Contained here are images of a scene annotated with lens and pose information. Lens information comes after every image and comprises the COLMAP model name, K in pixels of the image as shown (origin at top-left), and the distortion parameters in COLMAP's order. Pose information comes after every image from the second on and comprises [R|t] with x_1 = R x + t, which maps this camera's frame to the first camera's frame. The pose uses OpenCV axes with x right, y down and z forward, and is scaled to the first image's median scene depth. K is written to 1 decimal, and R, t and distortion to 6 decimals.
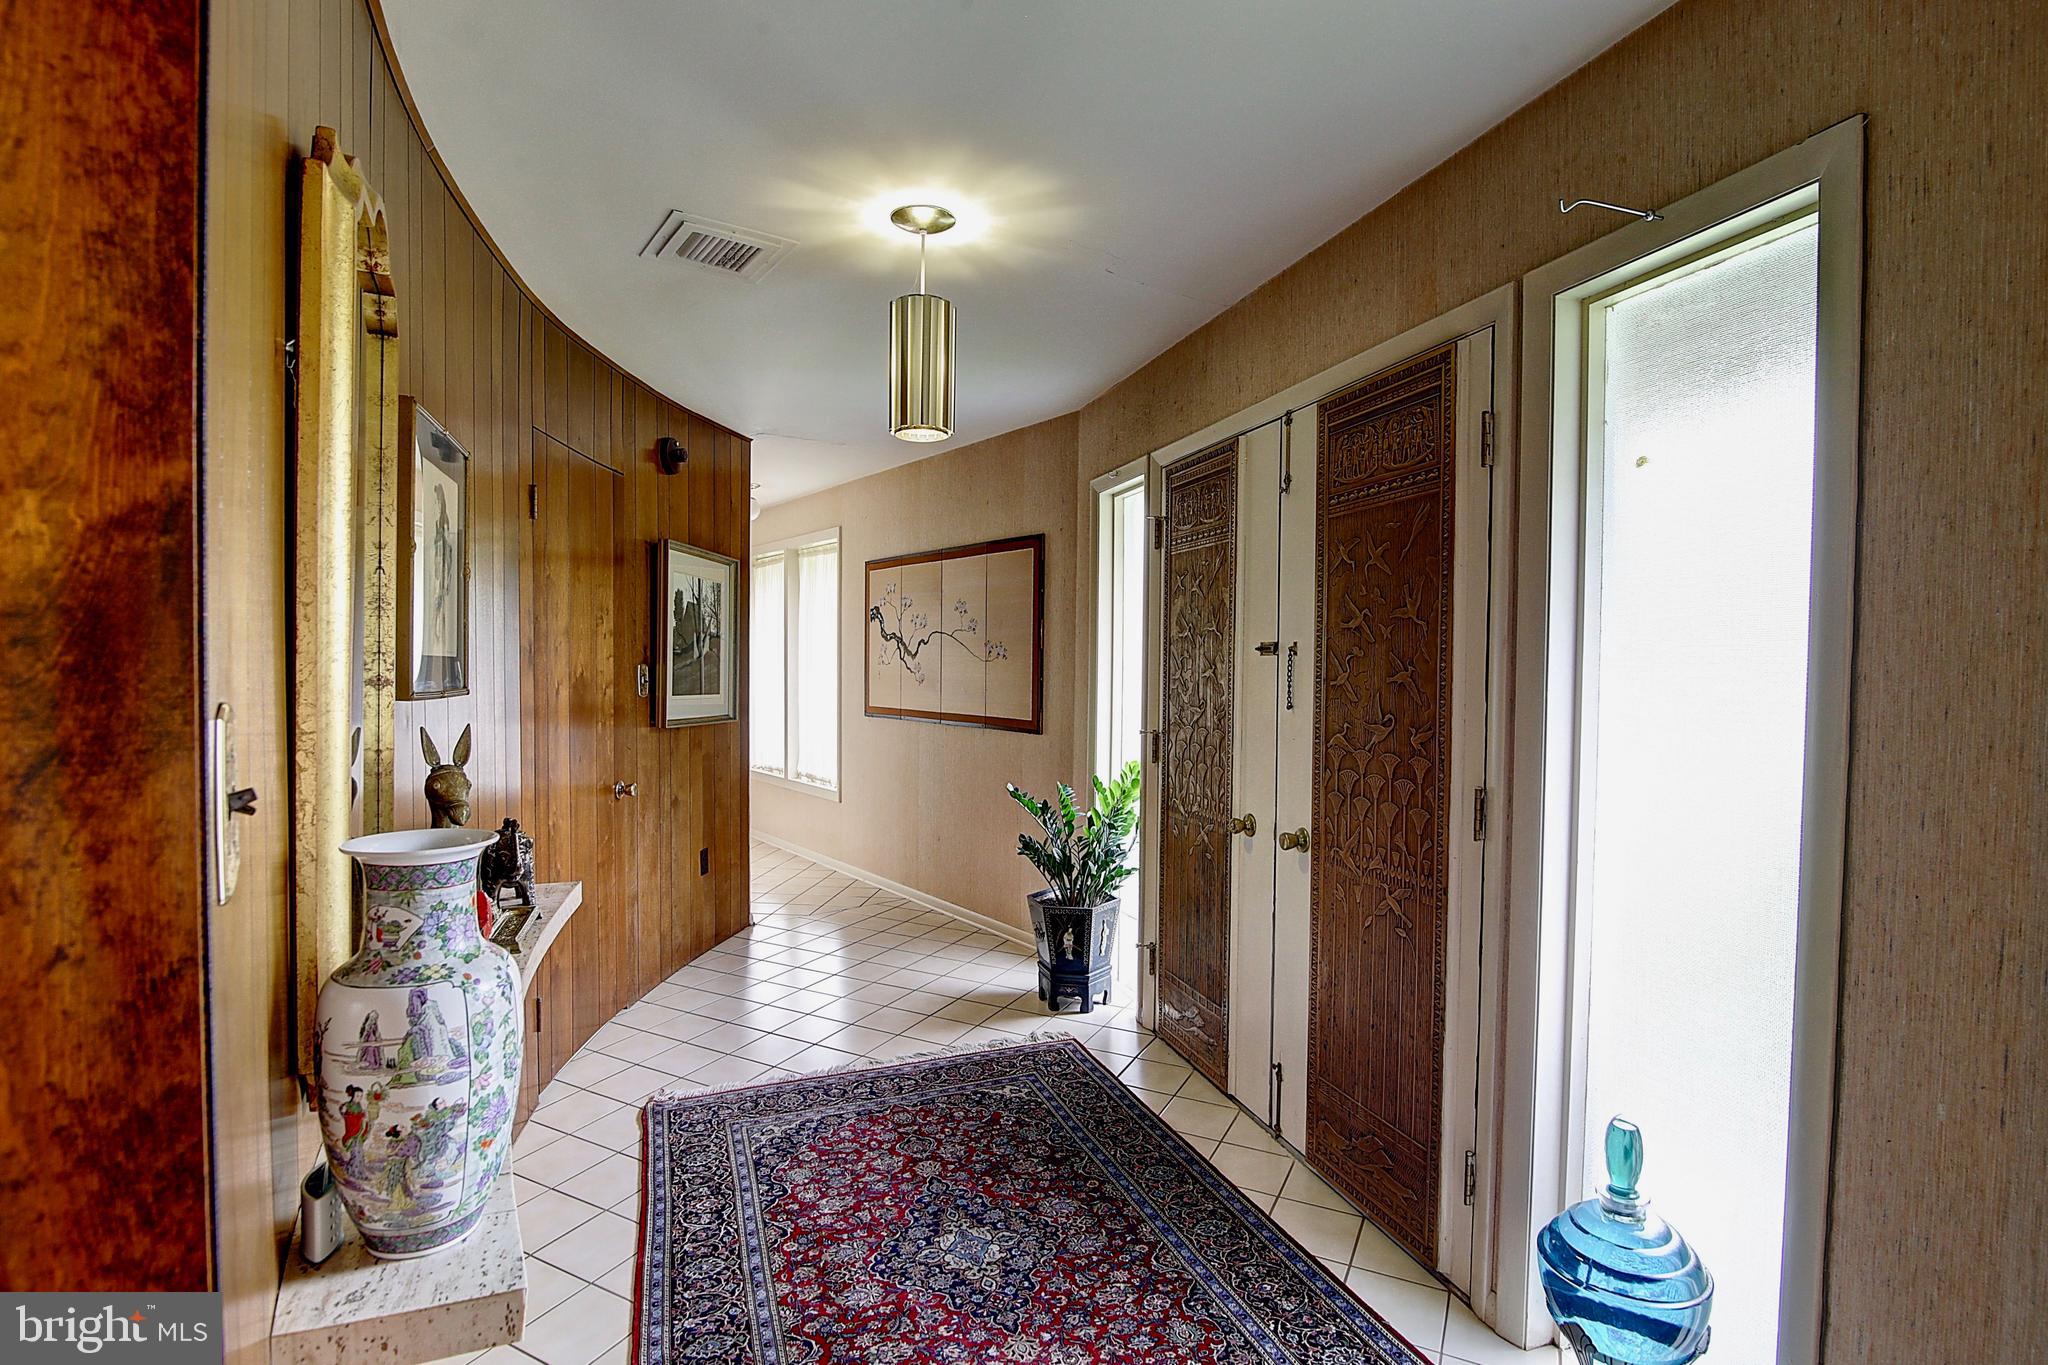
lens RADIAL K [[943.2, 0, 1023.3], [0, 943.2, 684.3], [0, 0, 1]] dist [-0.021469, 0.000197]
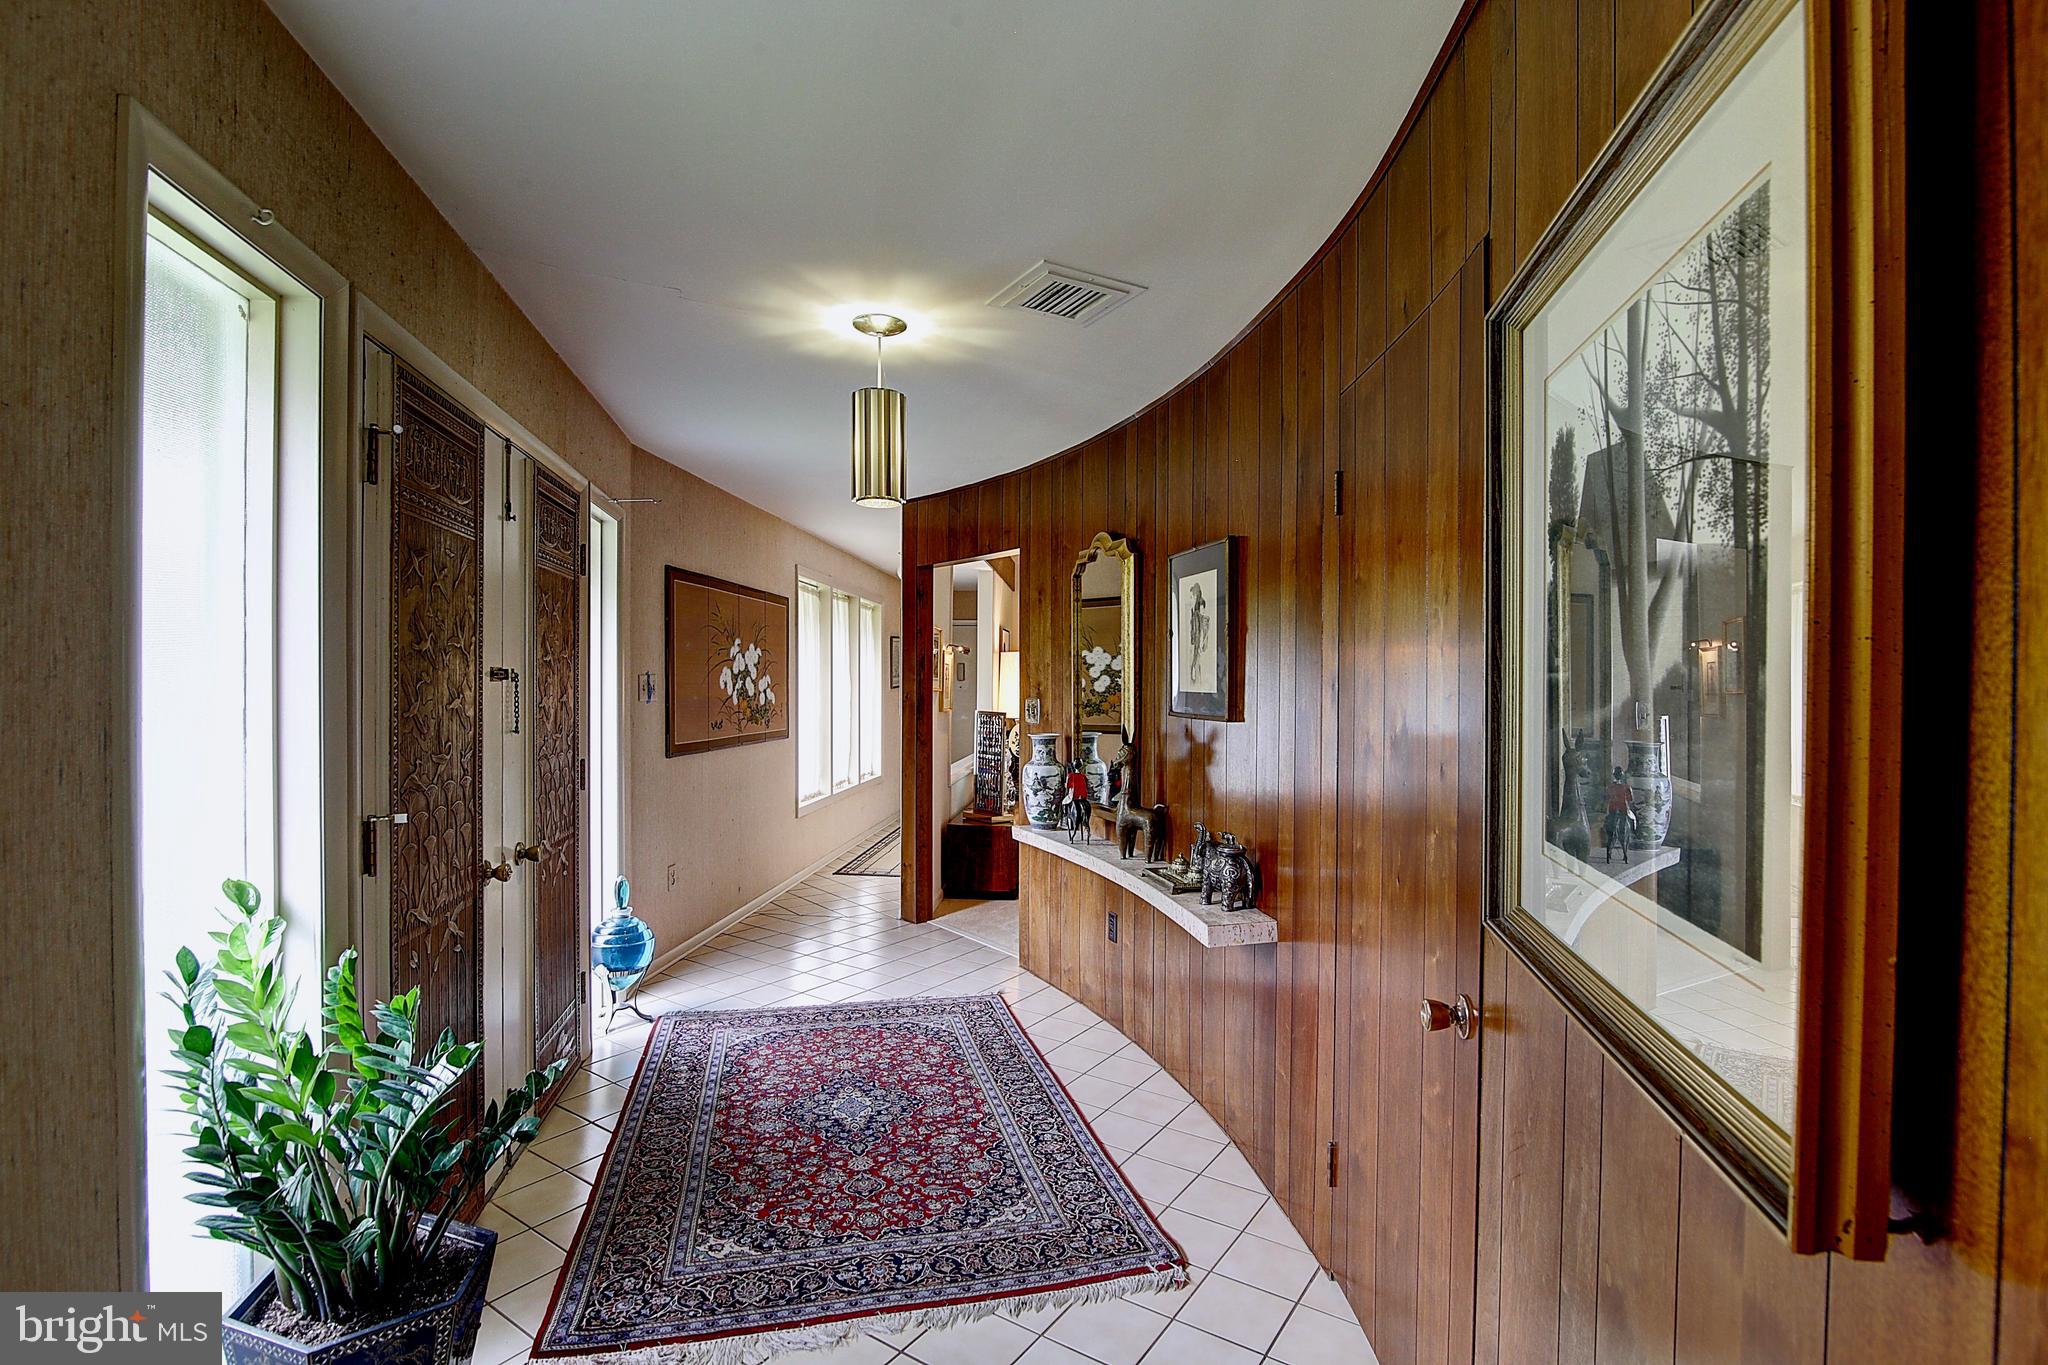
lens RADIAL K [[943.2, 0, 1023.9], [0, 943.2, 680.4], [0, 0, 1]] dist [-0.021469, 0.000197]
pose [[-0.993611, -0.012318, 0.112183, -0.394689], [-0.010461, 0.999799, 0.017127, -0.056747], [-0.112371, 0.015844, -0.993540, 2.005253]]
